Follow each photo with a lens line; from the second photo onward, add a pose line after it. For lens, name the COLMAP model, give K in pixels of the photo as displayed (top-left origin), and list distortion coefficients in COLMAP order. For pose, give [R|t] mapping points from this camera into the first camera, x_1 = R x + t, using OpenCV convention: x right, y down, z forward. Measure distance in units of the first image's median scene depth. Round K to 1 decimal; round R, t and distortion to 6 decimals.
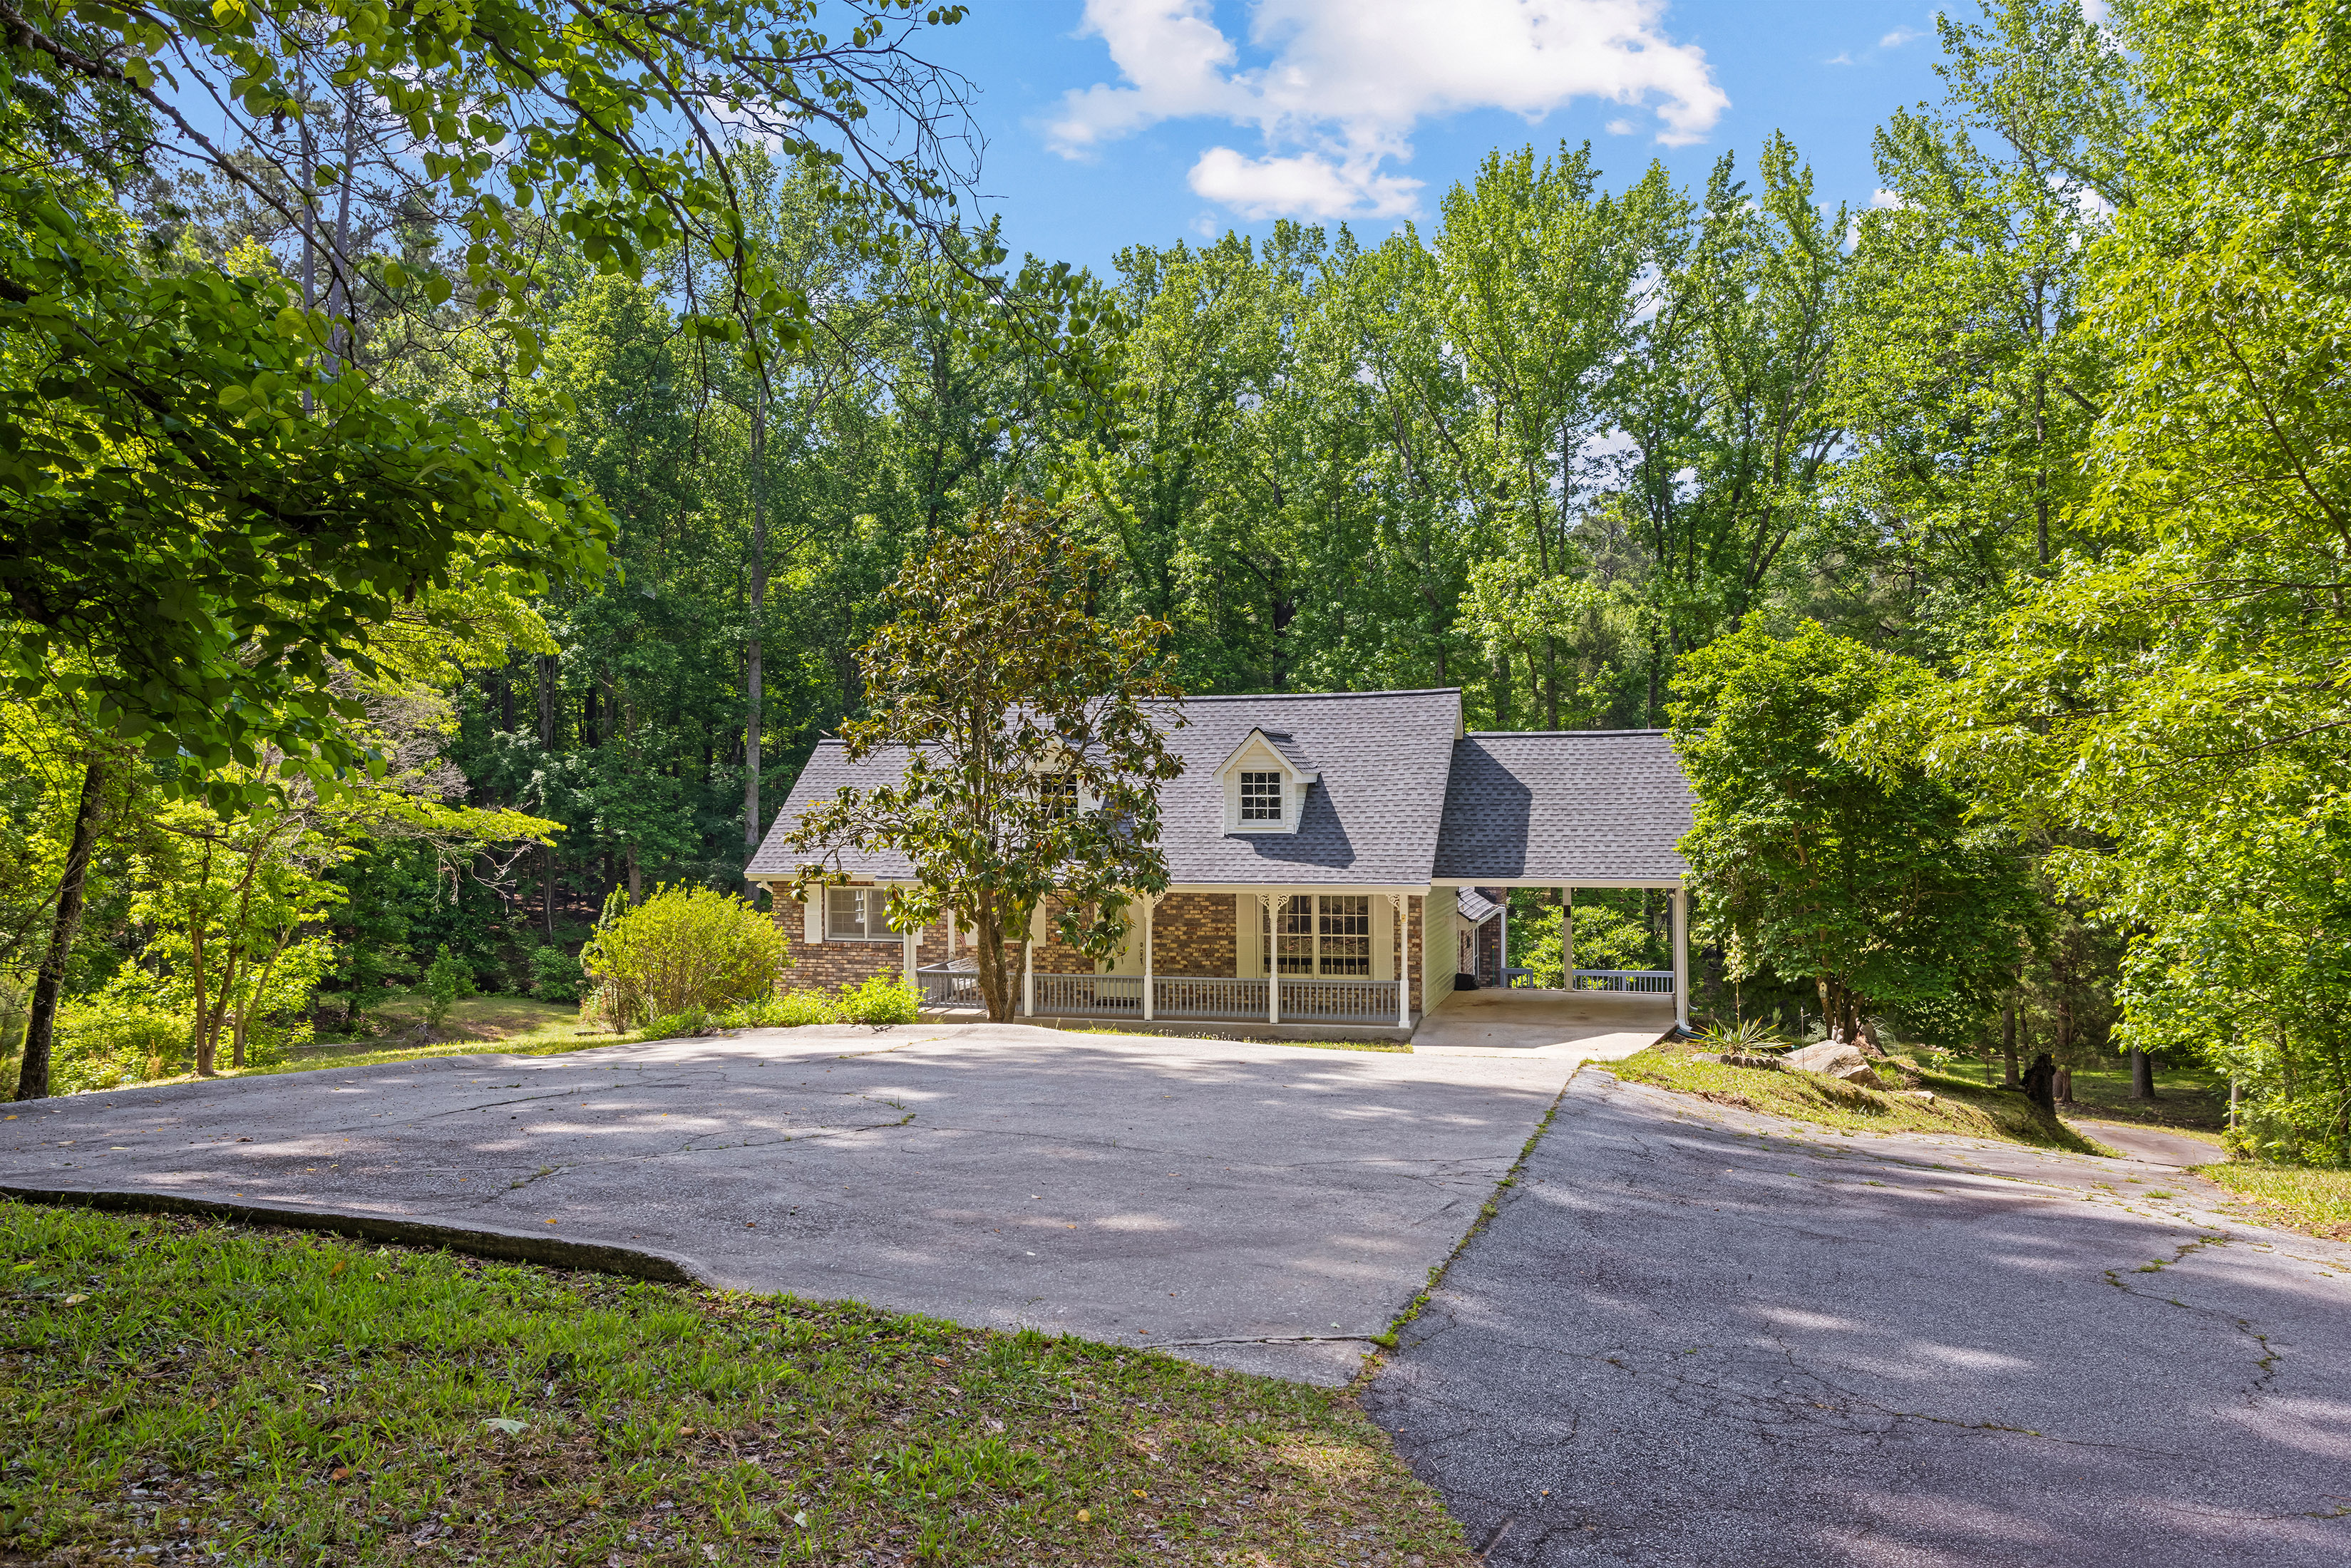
lens RADIAL K [[1723.2, 0, 1179.8], [0, 1723.2, 790.9], [0, 0, 1]] dist [0.009830, -0.002000]
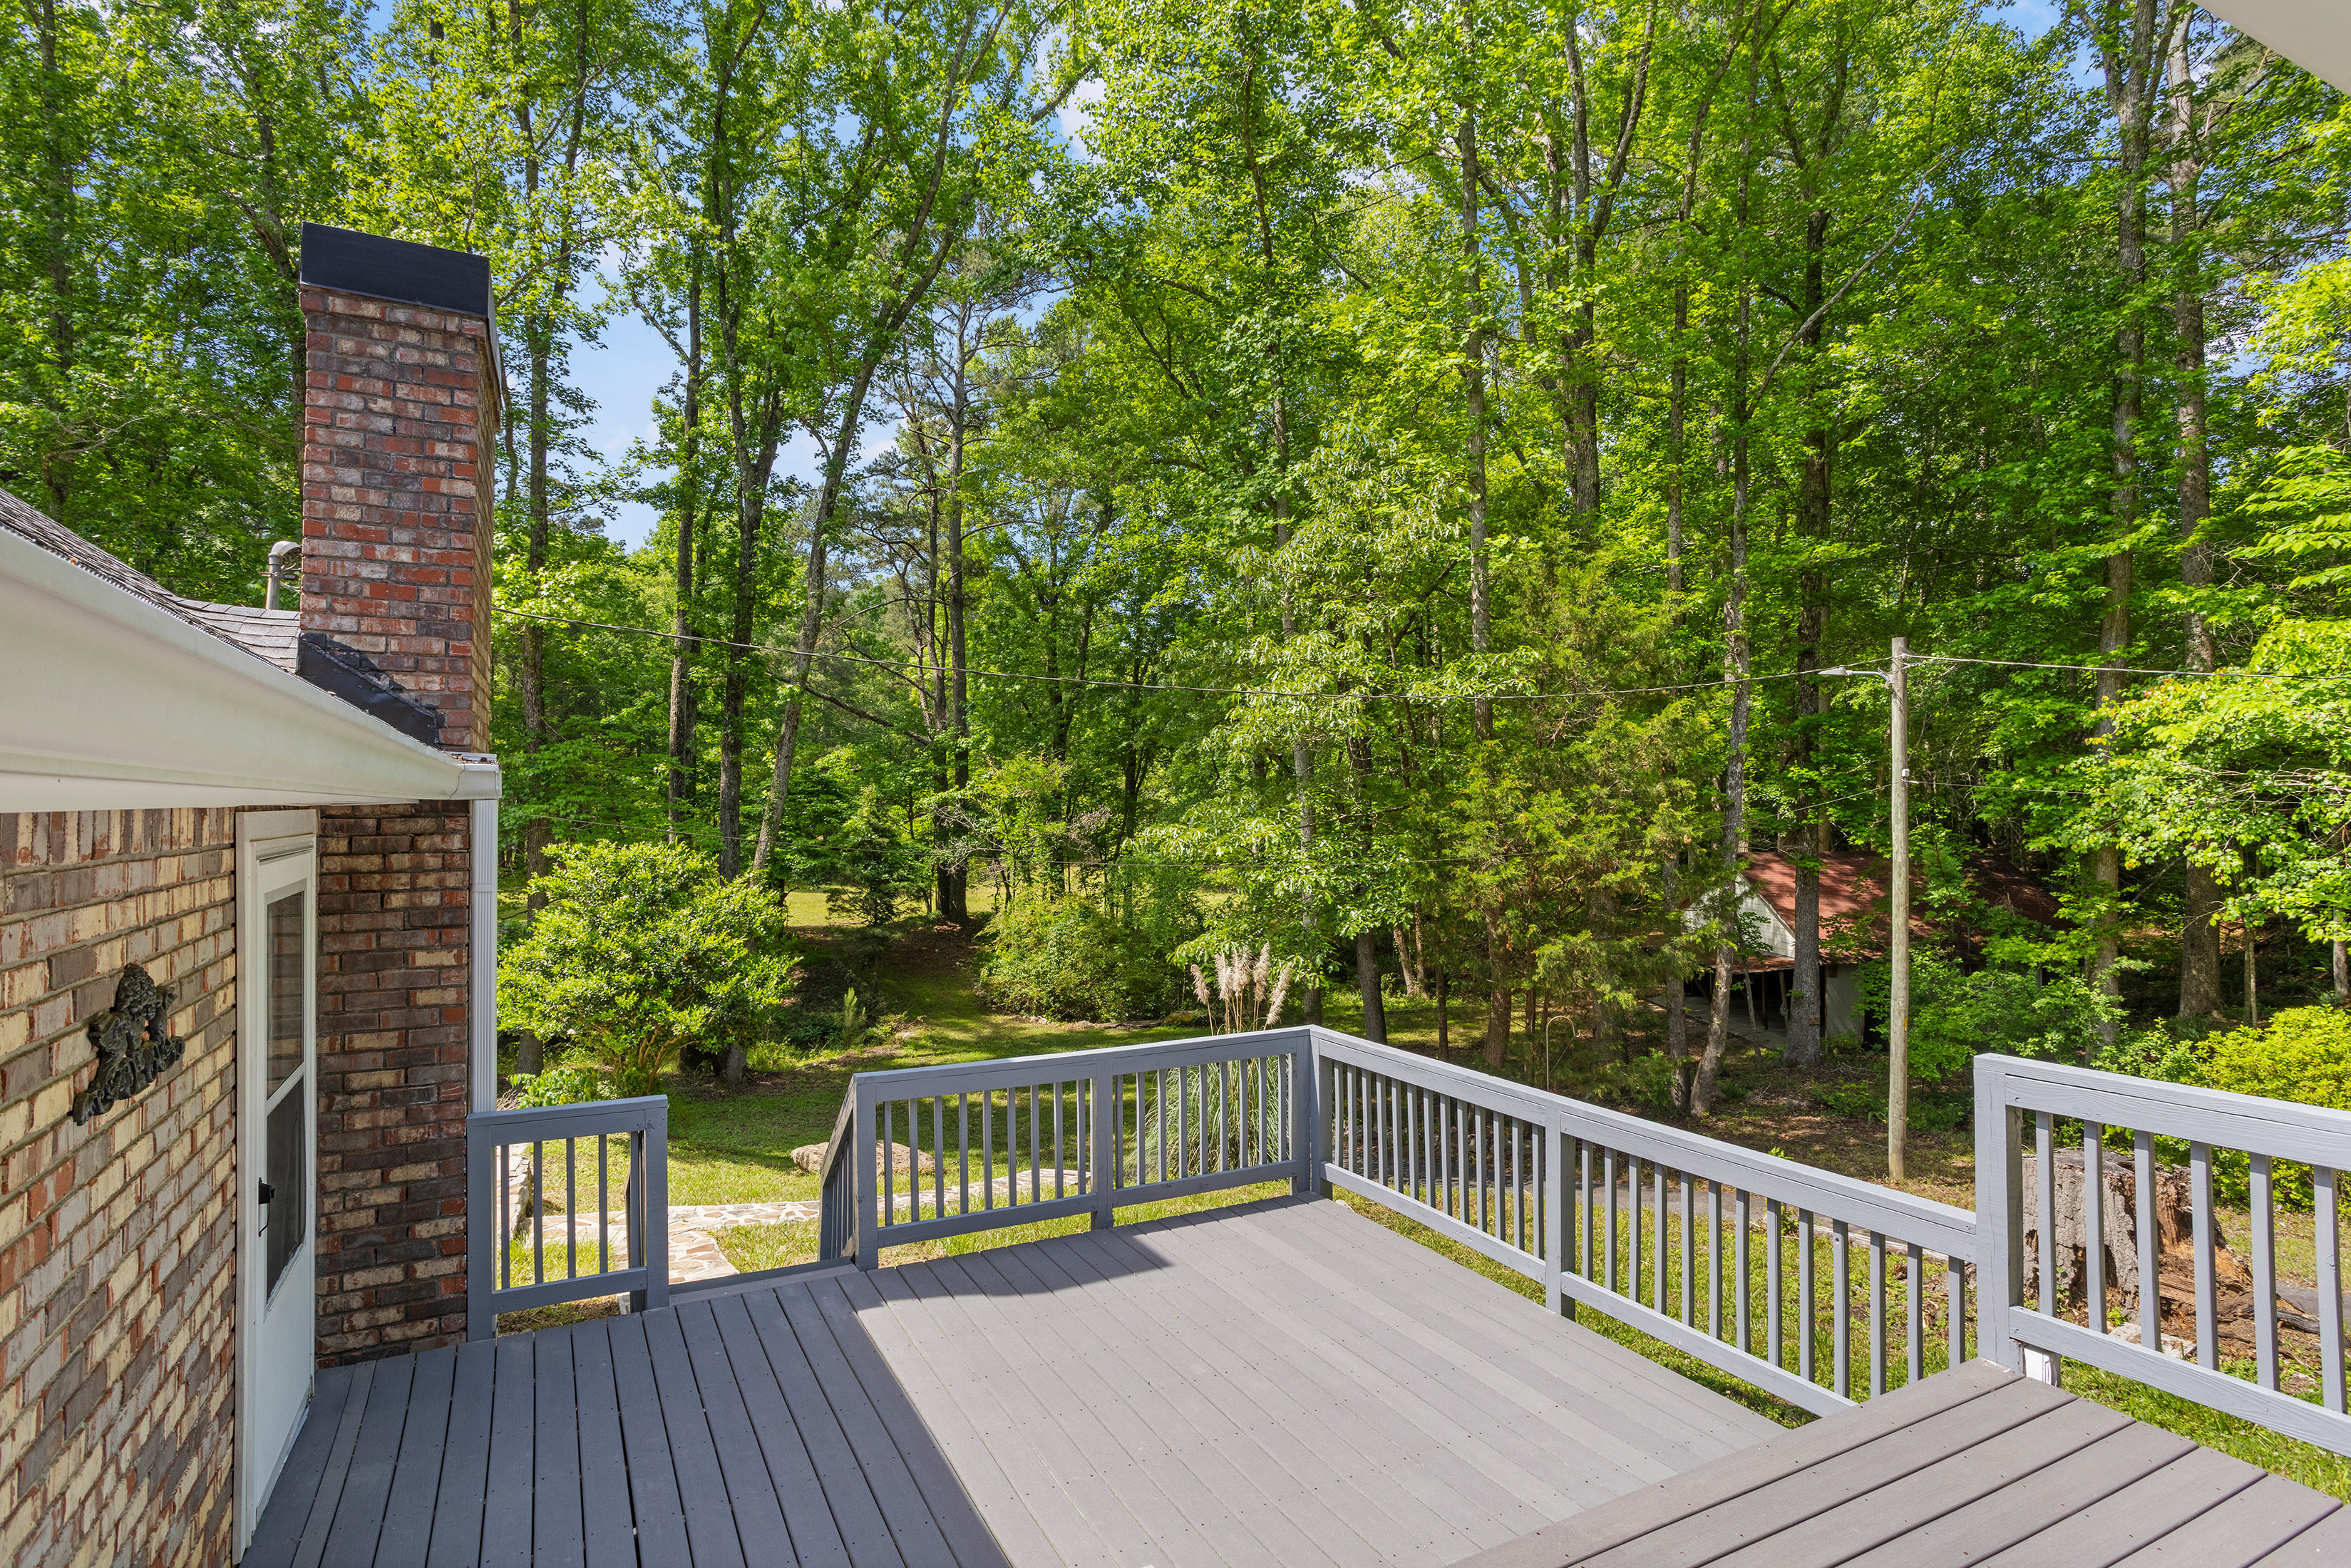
lens RADIAL K [[1201.2, 0, 1166.1], [0, 1201.2, 787.4], [0, 0, 1]] dist [-0.002160, -0.000069]
pose [[0.734253, 0.009144, 0.678814, 0.204280], [-0.004512, 0.999953, -0.008590, 0.092652], [-0.678861, 0.003245, 0.734260, 1.137447]]
